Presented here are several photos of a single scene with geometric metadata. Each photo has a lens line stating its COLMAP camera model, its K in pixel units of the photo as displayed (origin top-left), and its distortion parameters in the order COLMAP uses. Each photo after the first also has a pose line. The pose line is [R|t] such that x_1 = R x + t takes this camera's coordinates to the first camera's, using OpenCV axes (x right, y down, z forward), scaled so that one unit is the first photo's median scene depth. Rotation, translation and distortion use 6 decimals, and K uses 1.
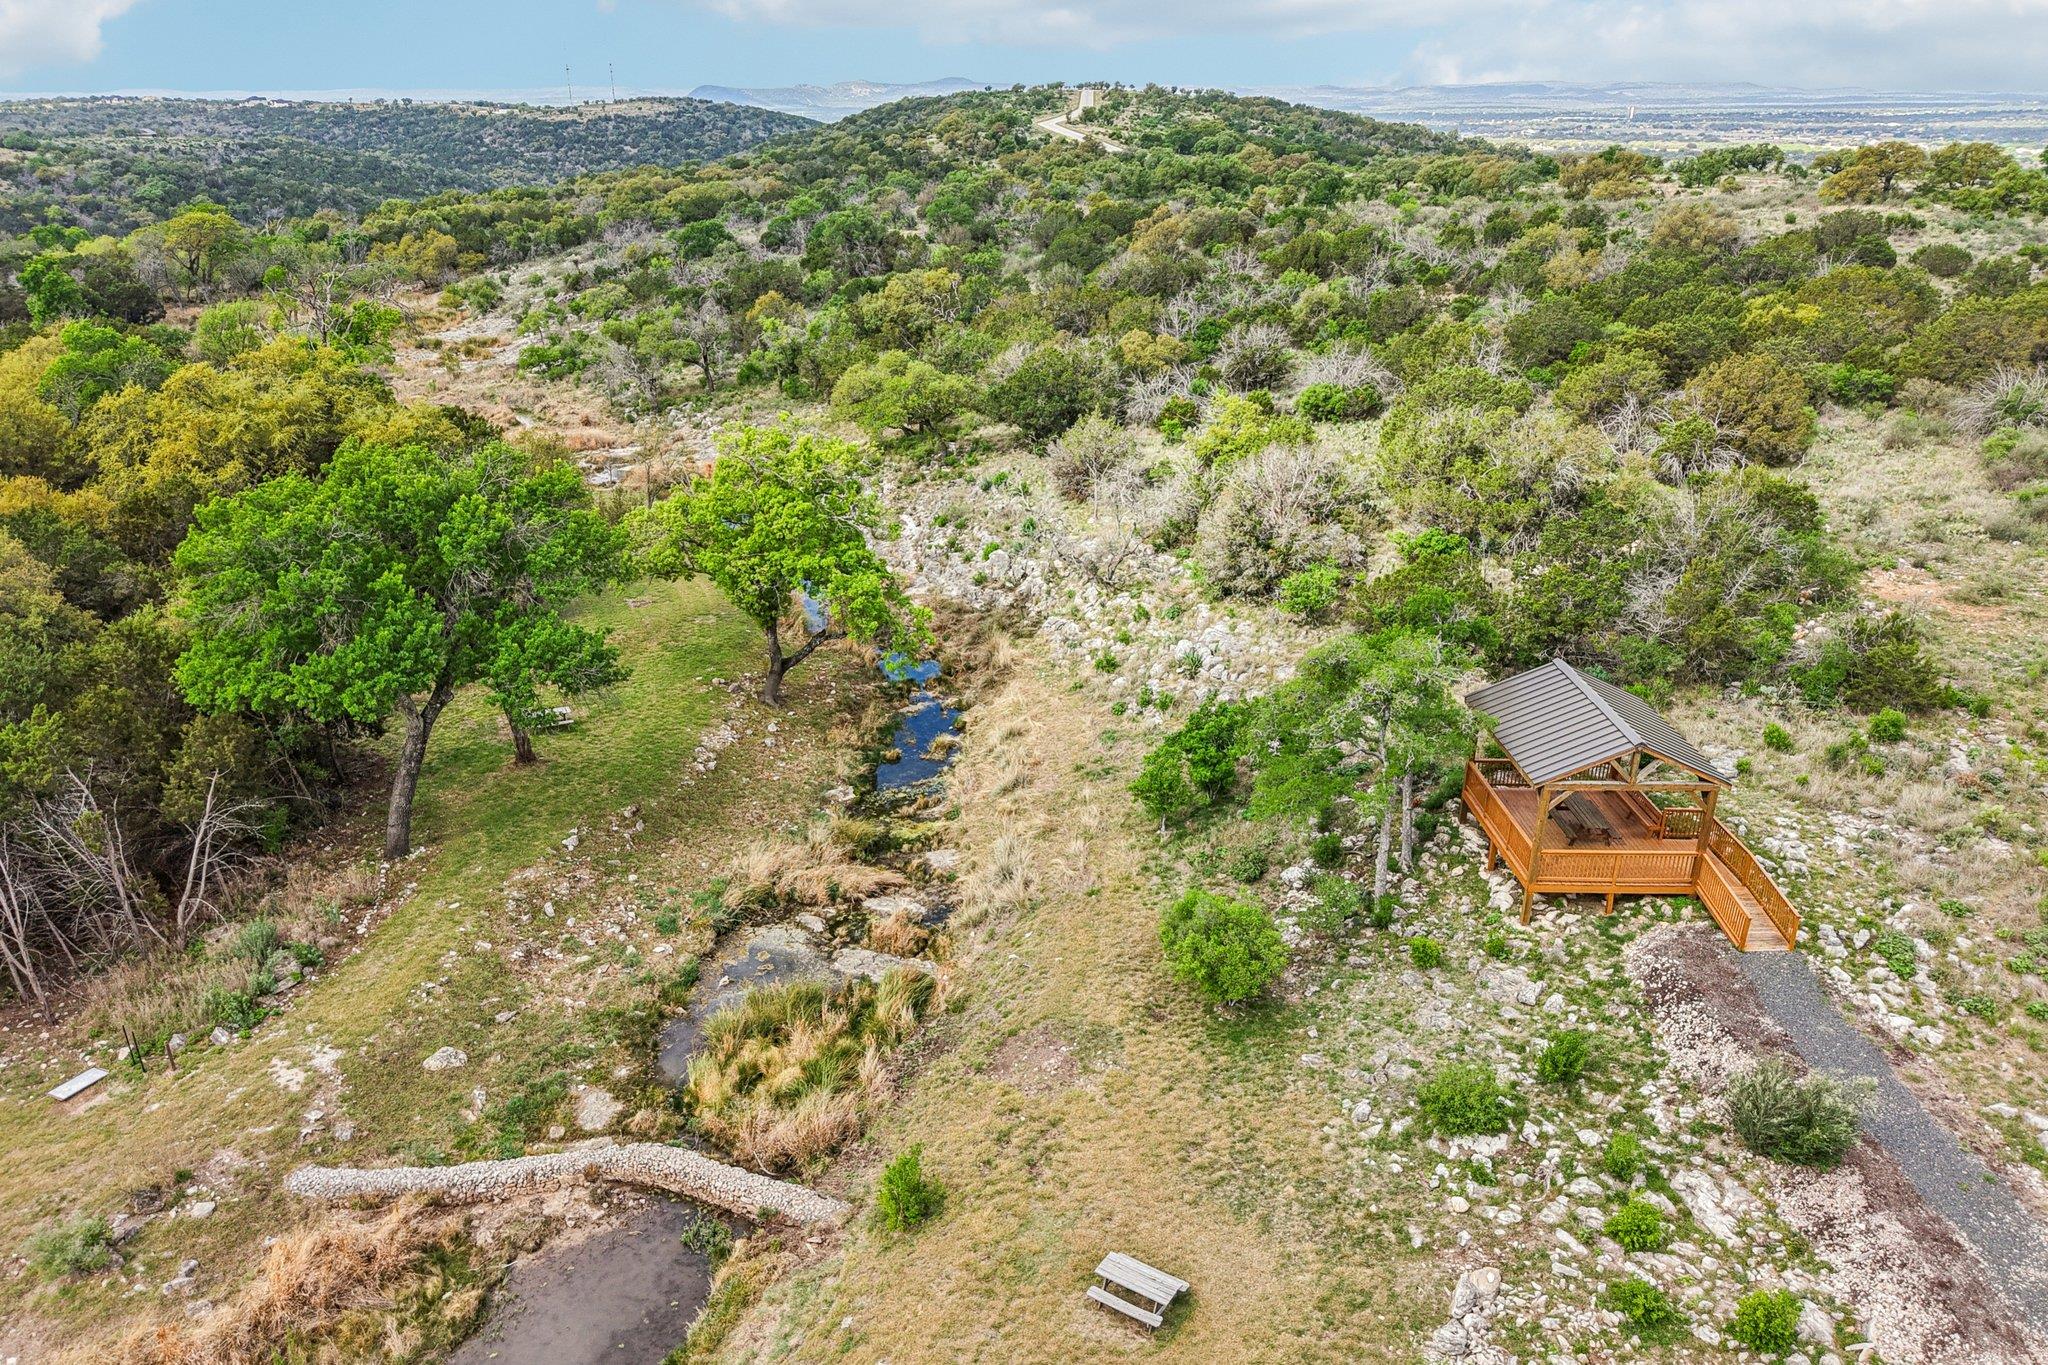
lens RADIAL K [[1400.8, 0, 1022.7], [0, 1400.8, 677.0], [0, 0, 1]] dist [0.002081, -0.000507]
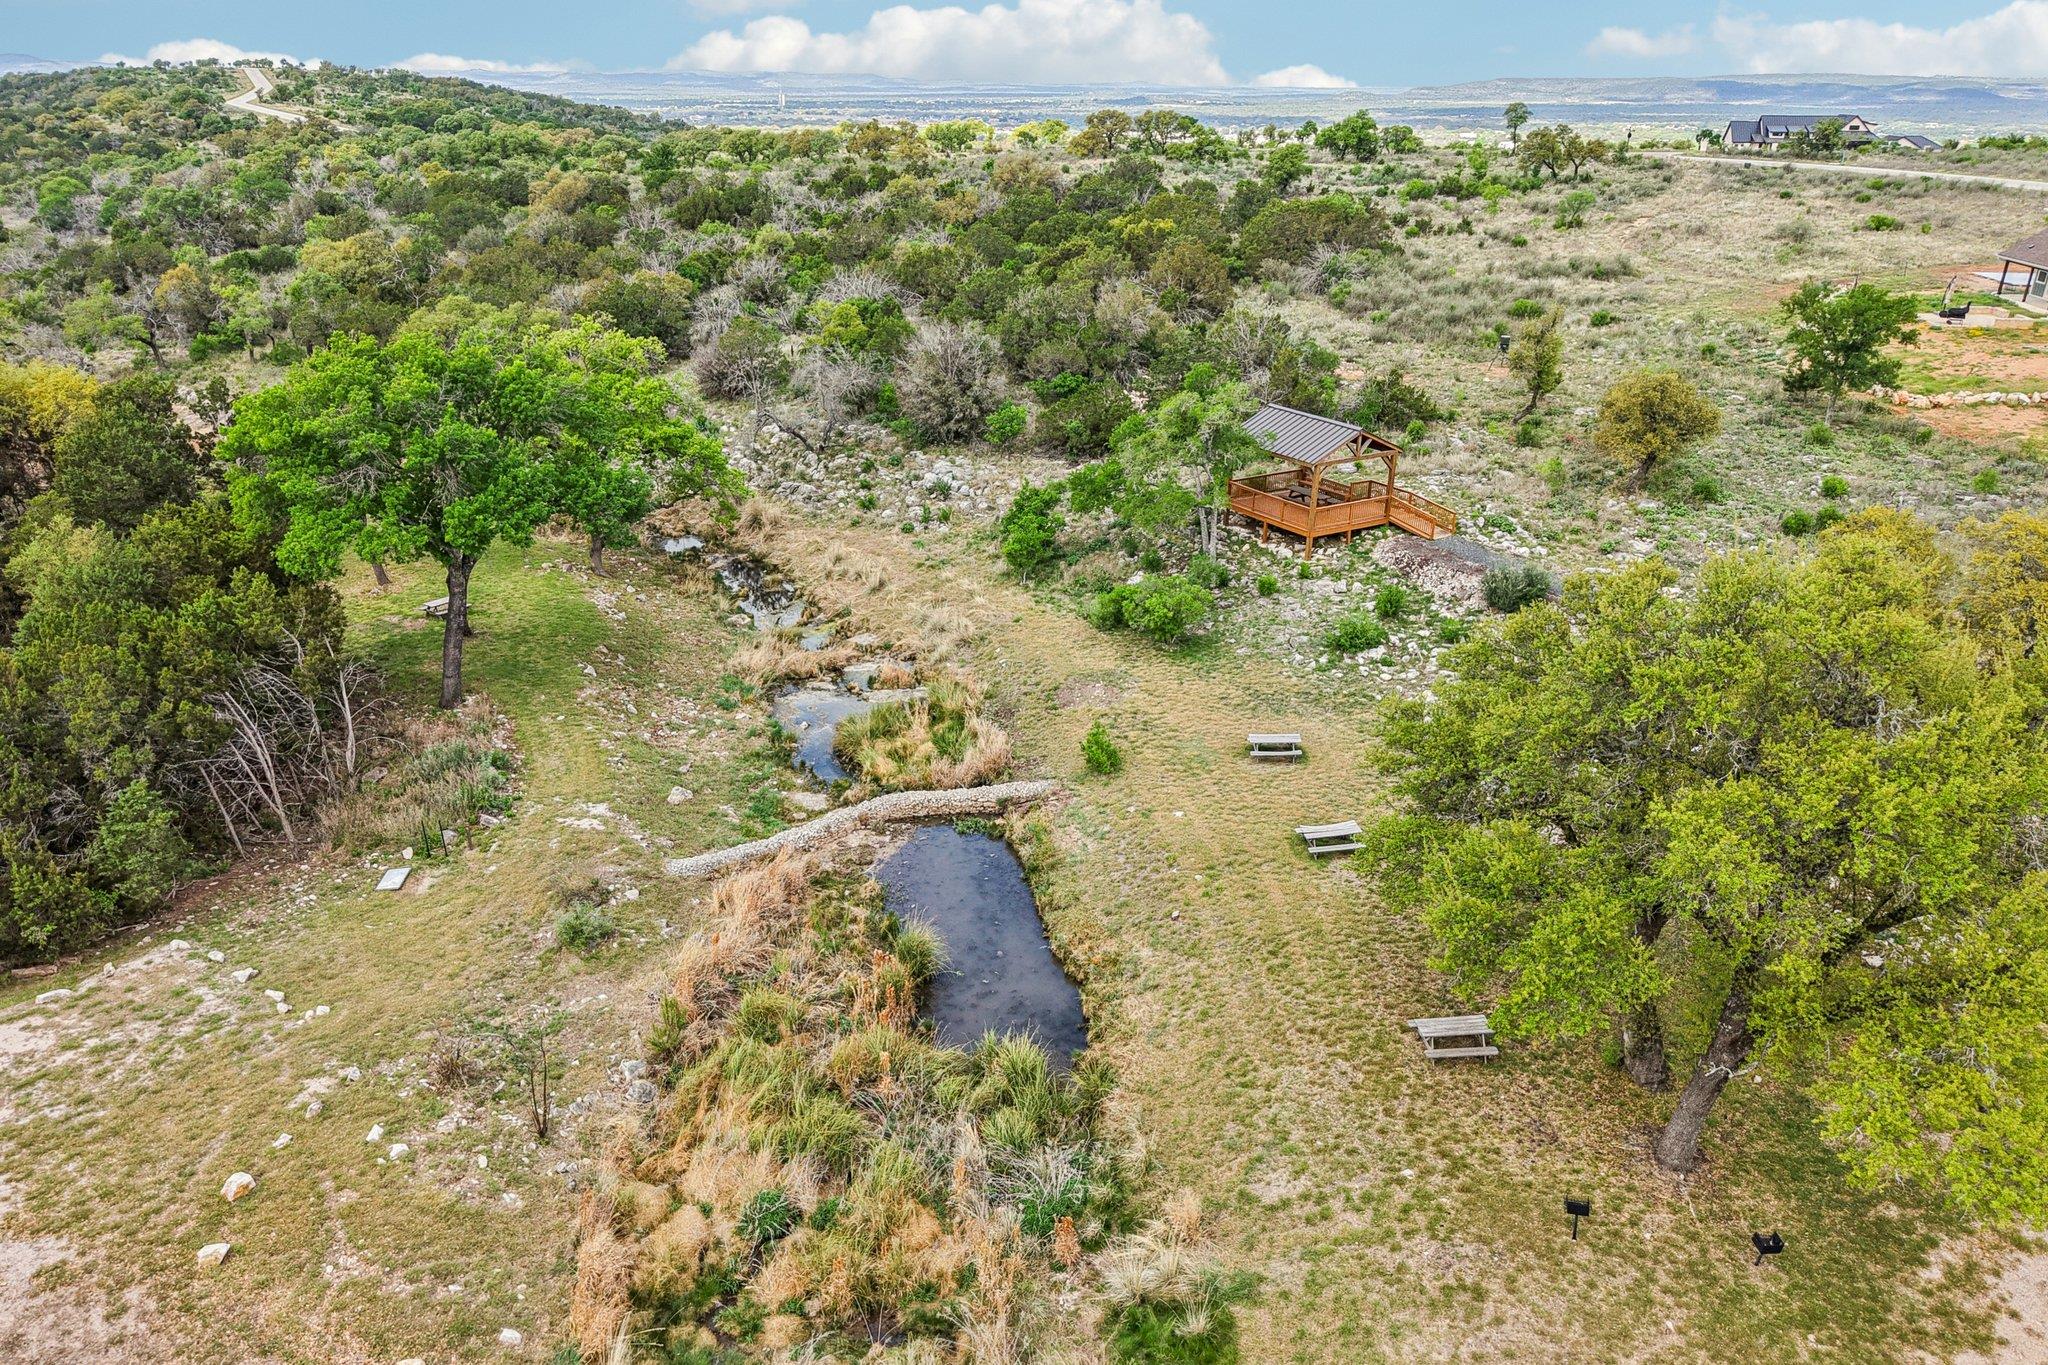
lens RADIAL K [[1400.8, 0, 1022.7], [0, 1400.8, 686.8], [0, 0, 1]] dist [0.002081, -0.000507]
pose [[0.856961, -0.199612, 0.475156, -0.732001], [0.192614, 0.979187, 0.063967, 0.160822], [-0.478035, 0.036705, 0.877573, -0.238139]]
